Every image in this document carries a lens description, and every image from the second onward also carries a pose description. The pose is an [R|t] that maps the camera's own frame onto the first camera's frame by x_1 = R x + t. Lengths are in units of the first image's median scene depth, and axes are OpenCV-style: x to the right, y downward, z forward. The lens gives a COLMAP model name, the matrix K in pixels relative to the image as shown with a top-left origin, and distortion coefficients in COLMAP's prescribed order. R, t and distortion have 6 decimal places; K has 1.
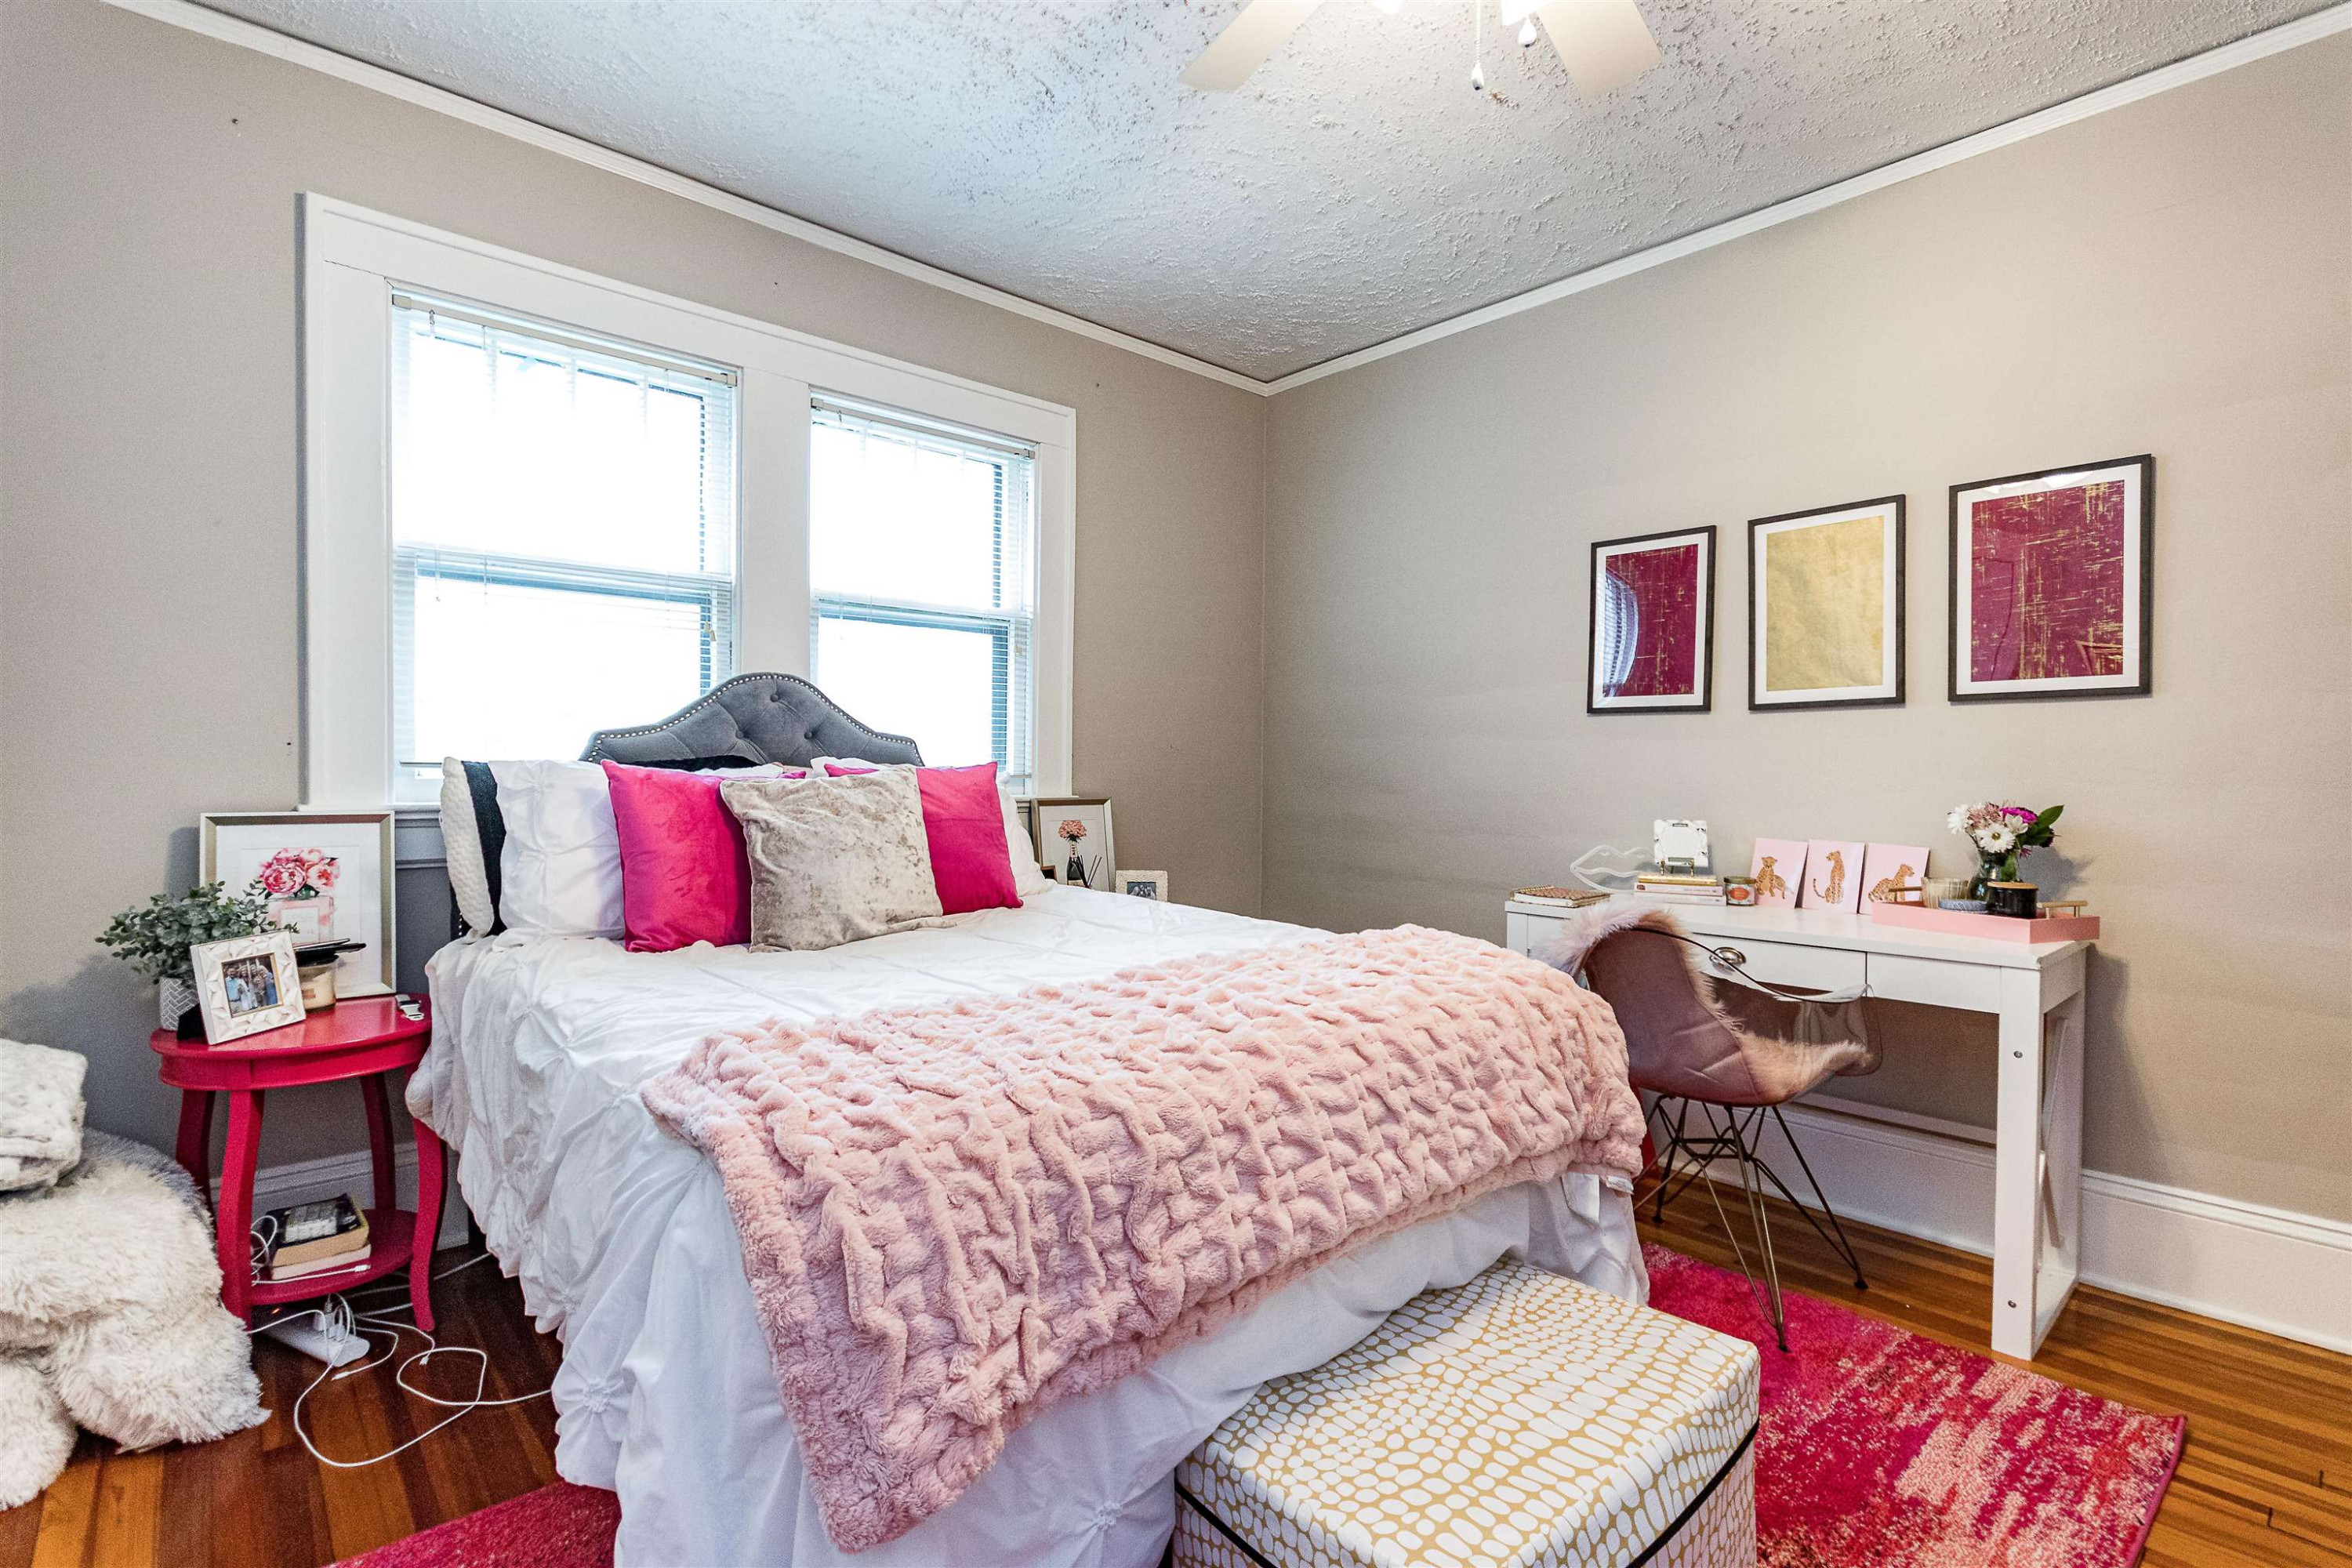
lens RADIAL K [[1085.2, 0, 1173.3], [0, 1085.2, 787.0], [0, 0, 1]] dist [0.008737, -0.005068]
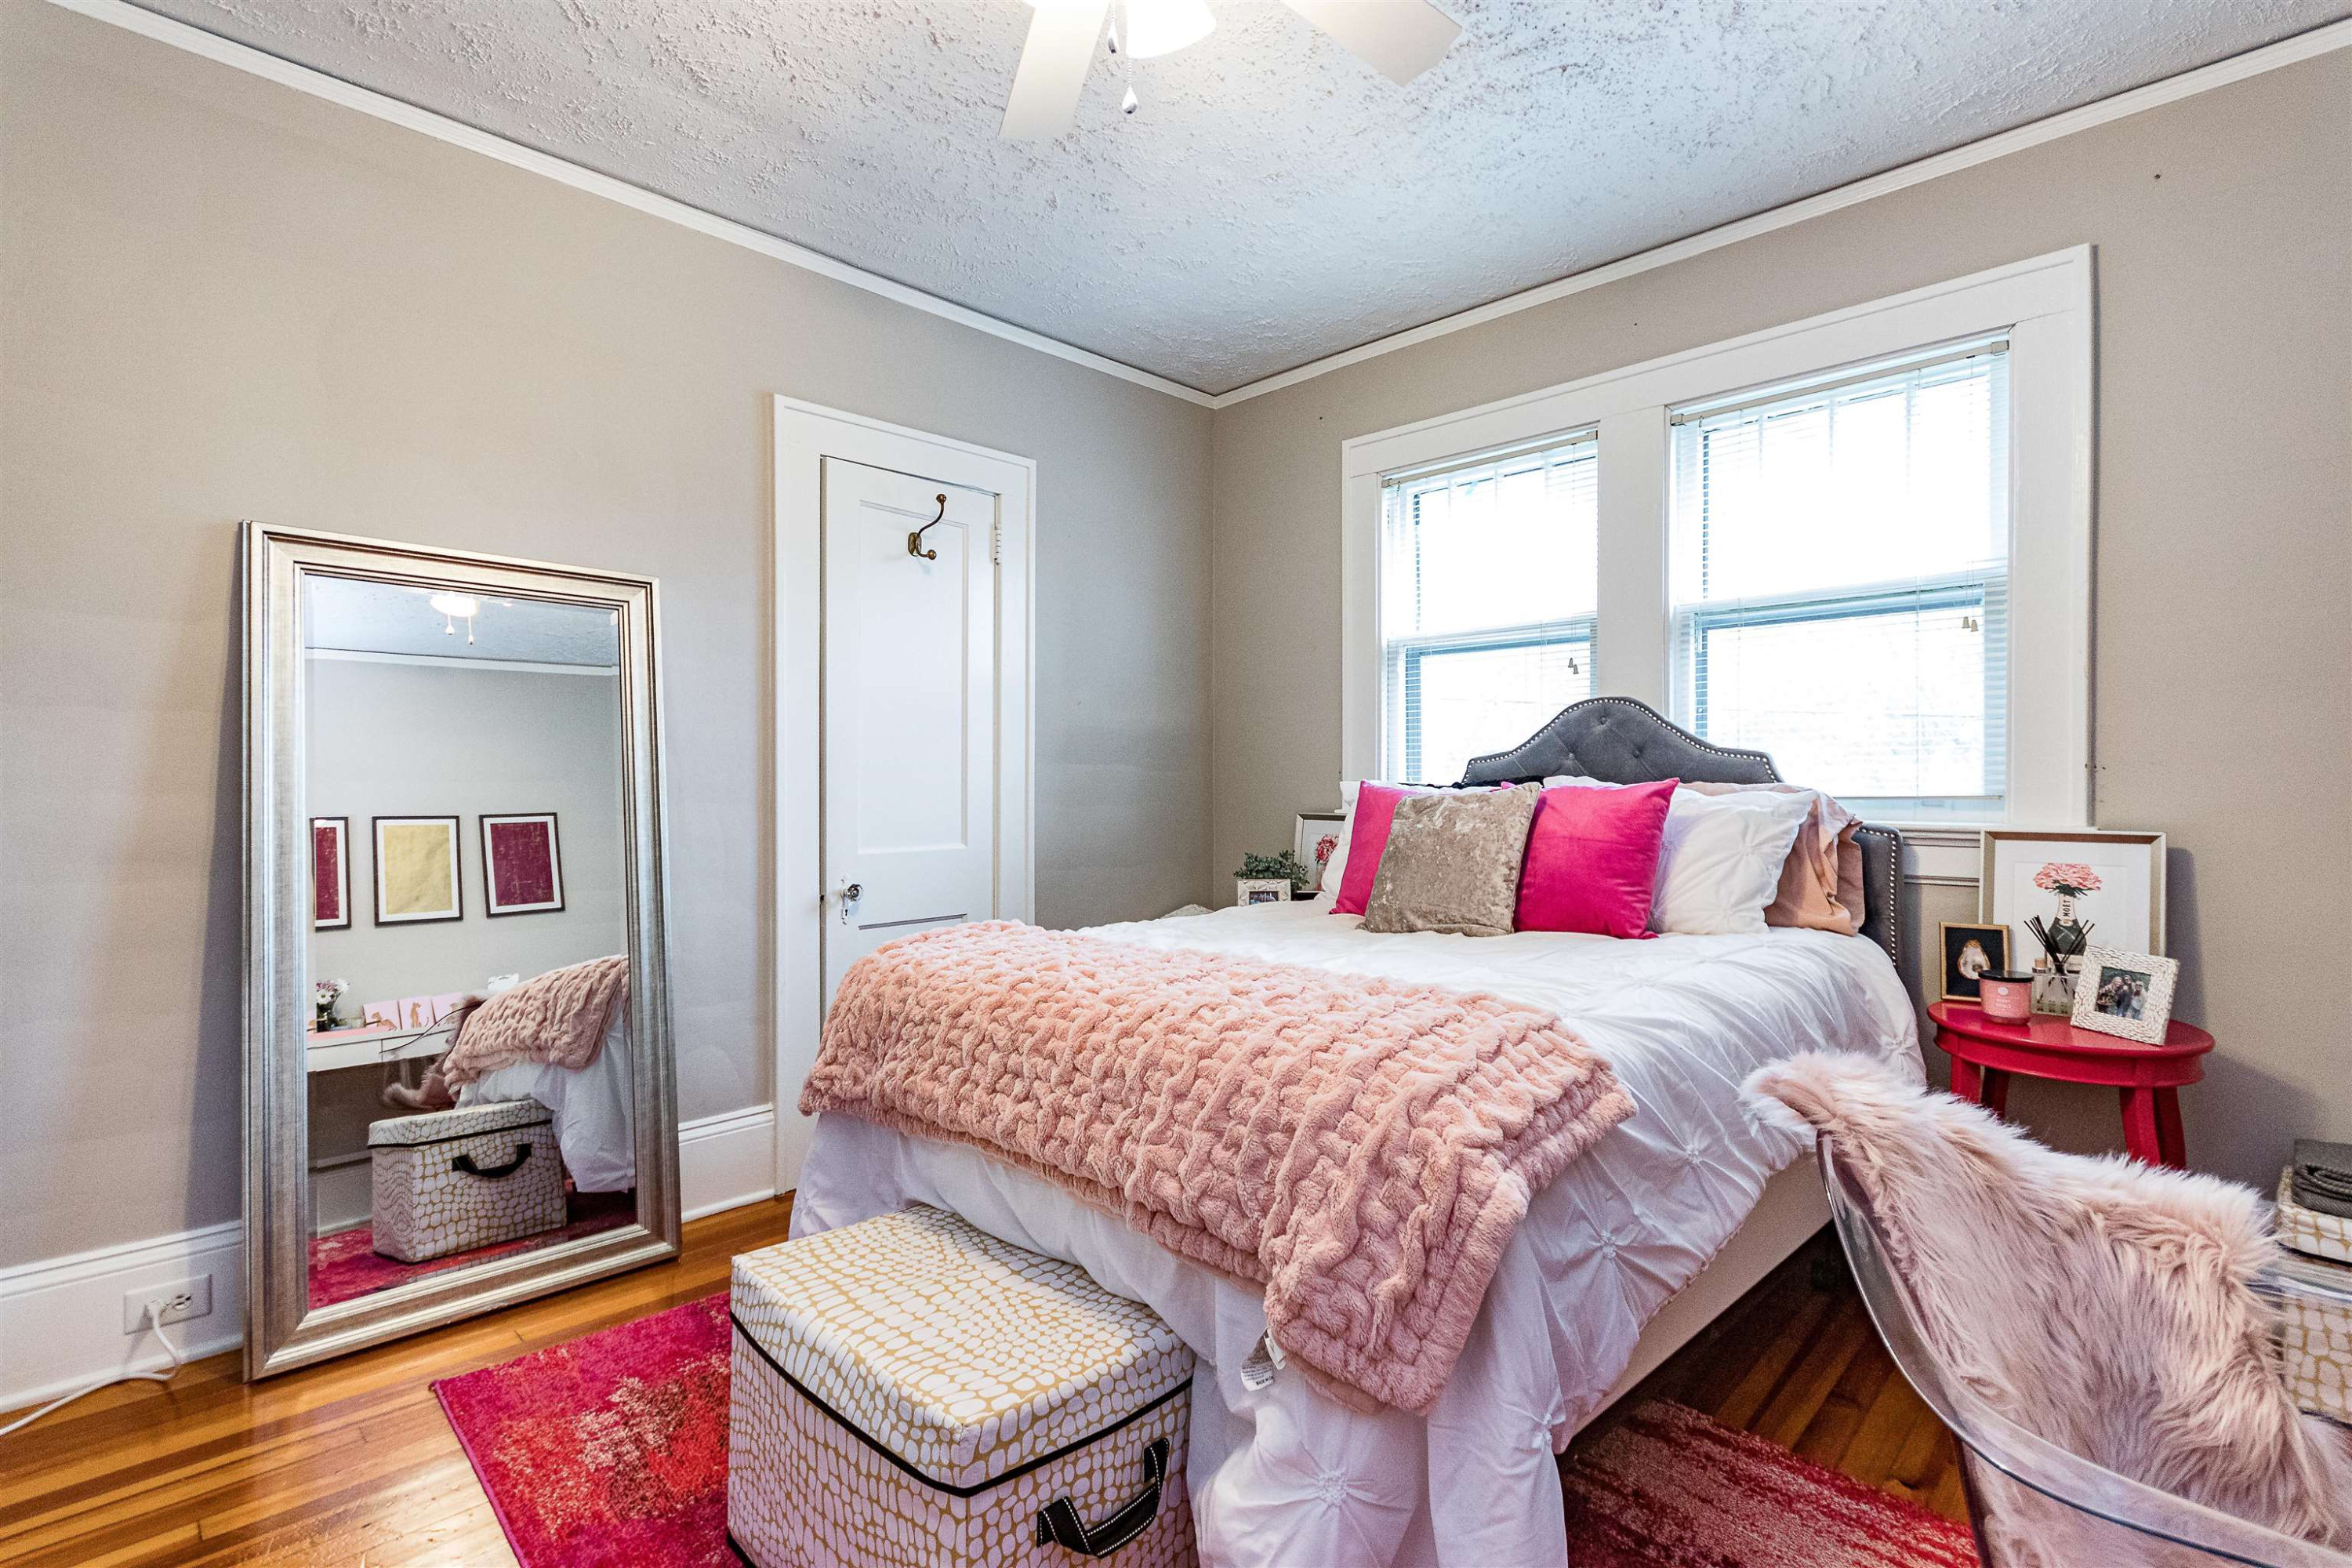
lens RADIAL K [[1085.2, 0, 1173.6], [0, 1085.2, 783.3], [0, 0, 1]] dist [0.008737, -0.005068]
pose [[0.064291, -0.003246, -0.997926, 0.649505], [-0.016040, 0.999862, -0.004286, -0.008668], [0.997802, 0.016282, 0.064230, 0.496151]]
